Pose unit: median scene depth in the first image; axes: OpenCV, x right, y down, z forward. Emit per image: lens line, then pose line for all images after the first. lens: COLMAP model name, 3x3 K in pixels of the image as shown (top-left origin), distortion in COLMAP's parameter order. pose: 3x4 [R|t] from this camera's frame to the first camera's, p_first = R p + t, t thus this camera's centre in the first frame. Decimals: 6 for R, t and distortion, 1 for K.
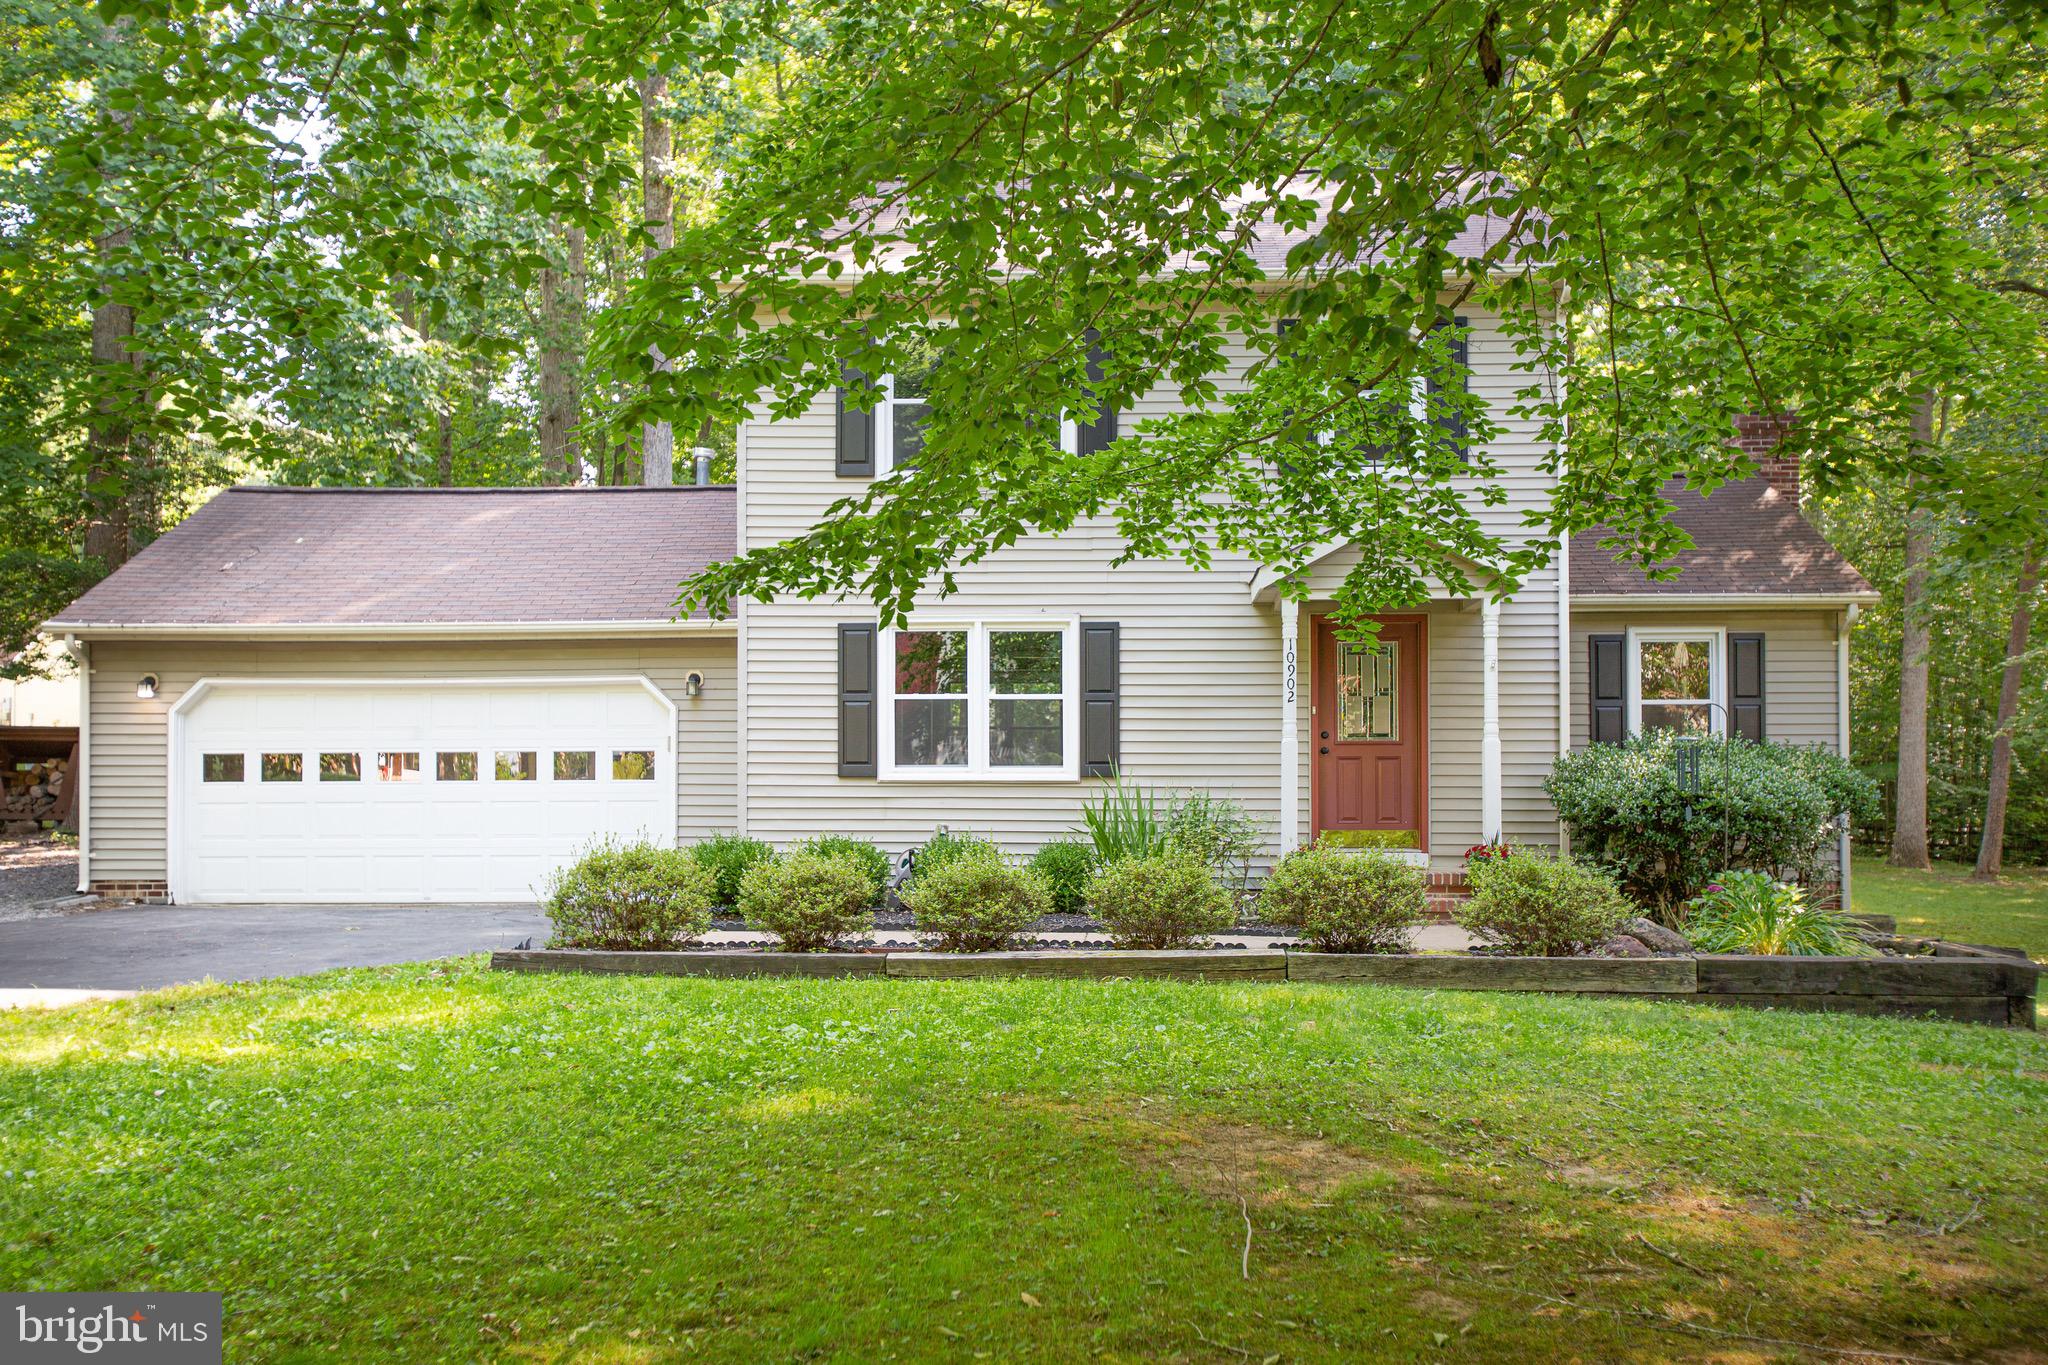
lens RADIAL K [[1916.6, 0, 1021.2], [0, 1916.6, 686.6], [0, 0, 1]] dist [0.020784, 0.000000]
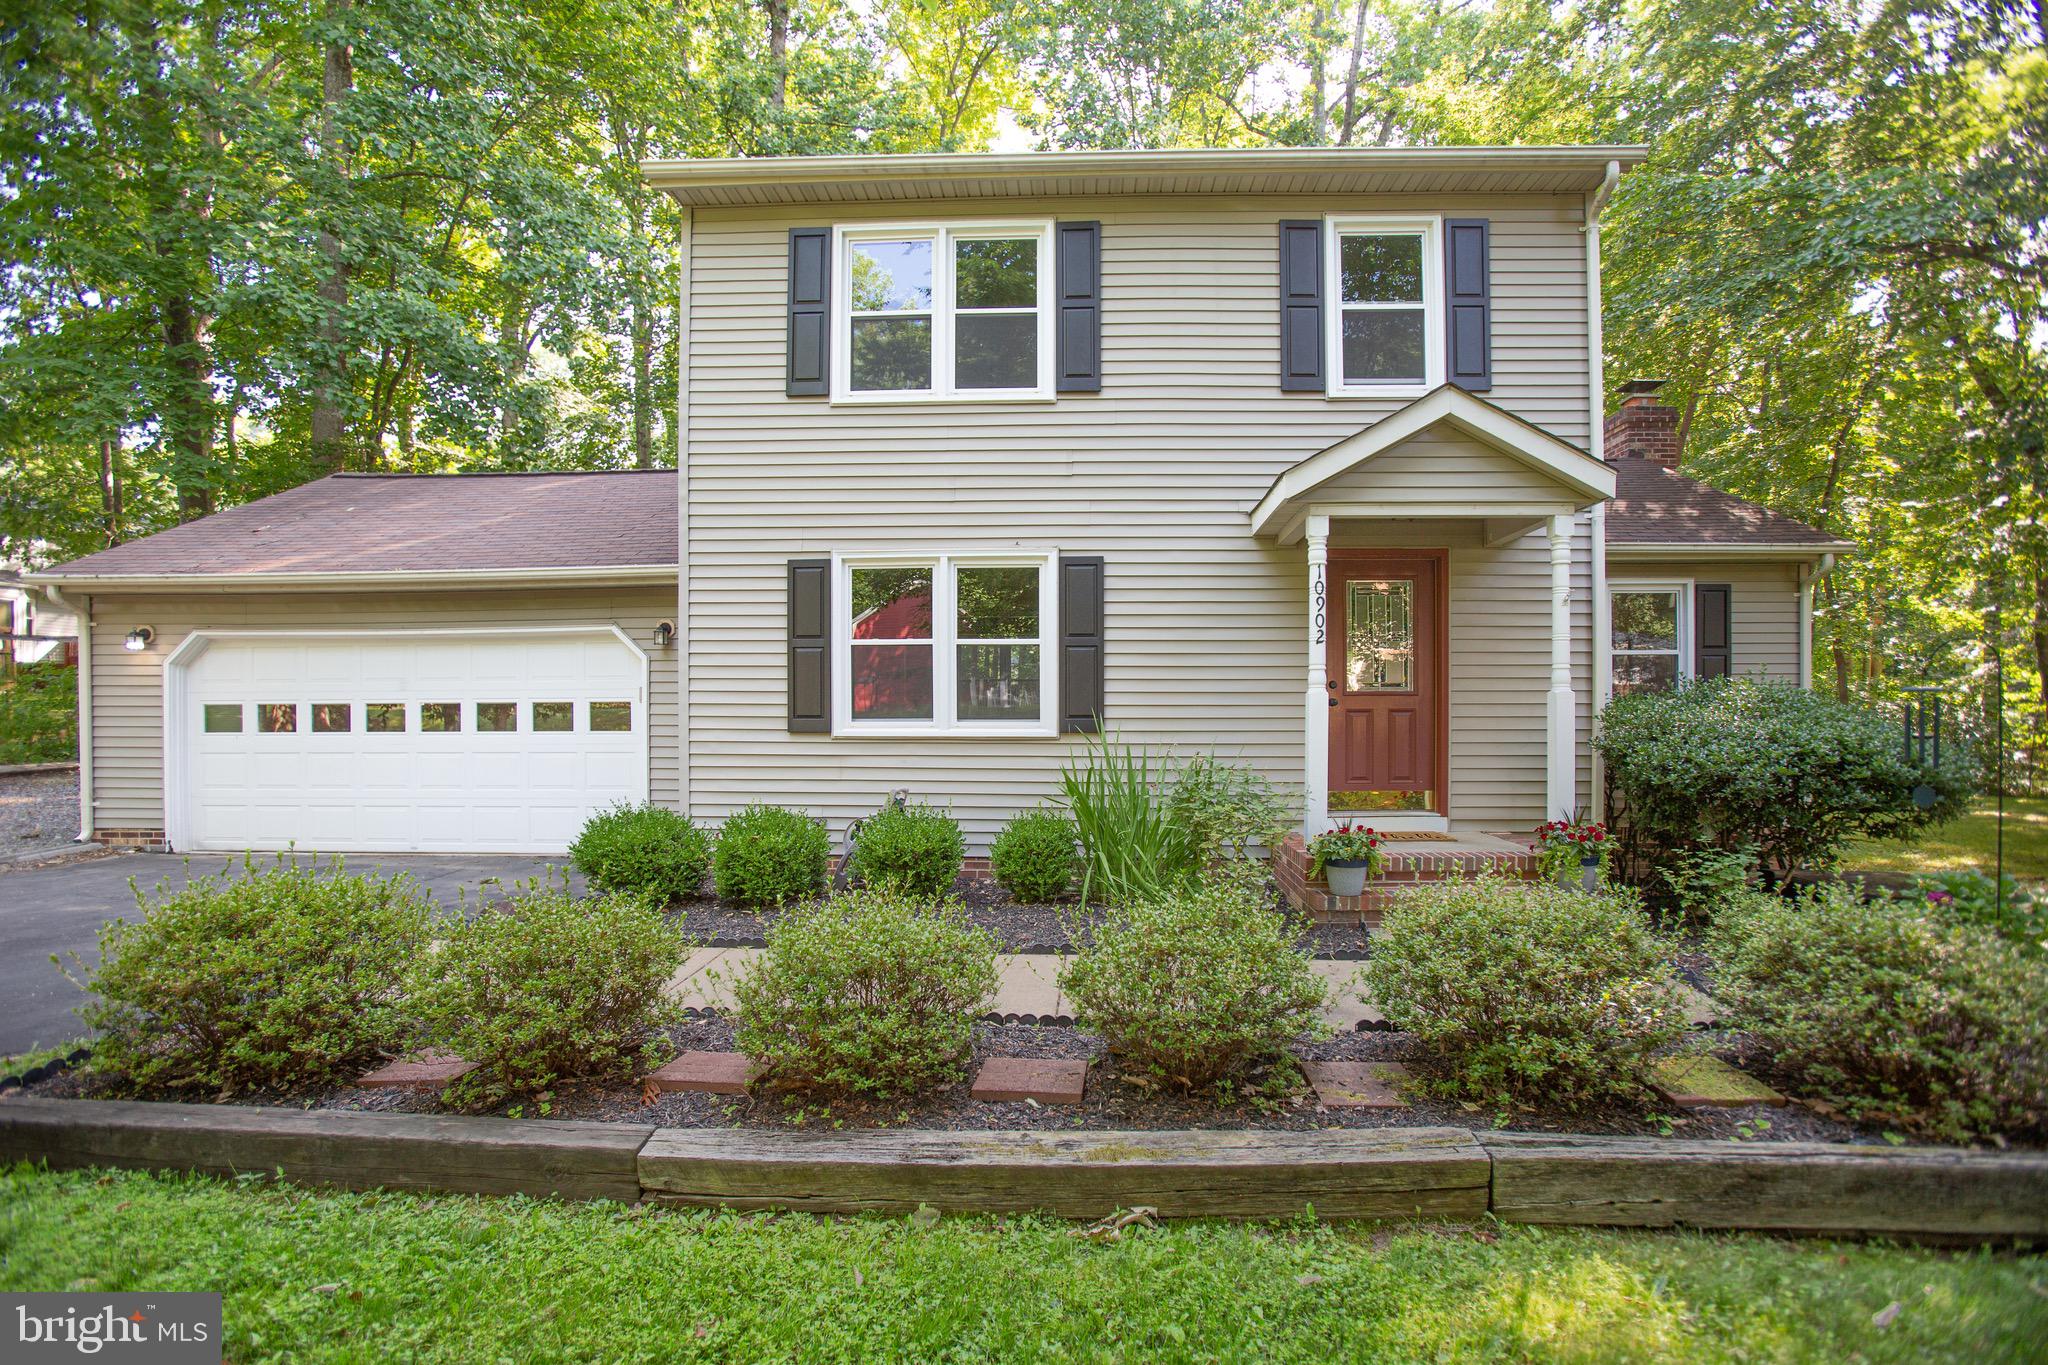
lens RADIAL K [[867.2, 0, 1055.8], [0, 867.2, 691.3], [0, 0, 1]] dist [-0.018592, -0.000054]
pose [[0.999843, -0.001315, 0.017660, 0.021927], [0.000777, 0.999535, 0.030487, 0.015815], [-0.017691, -0.030468, 0.999379, 0.595623]]
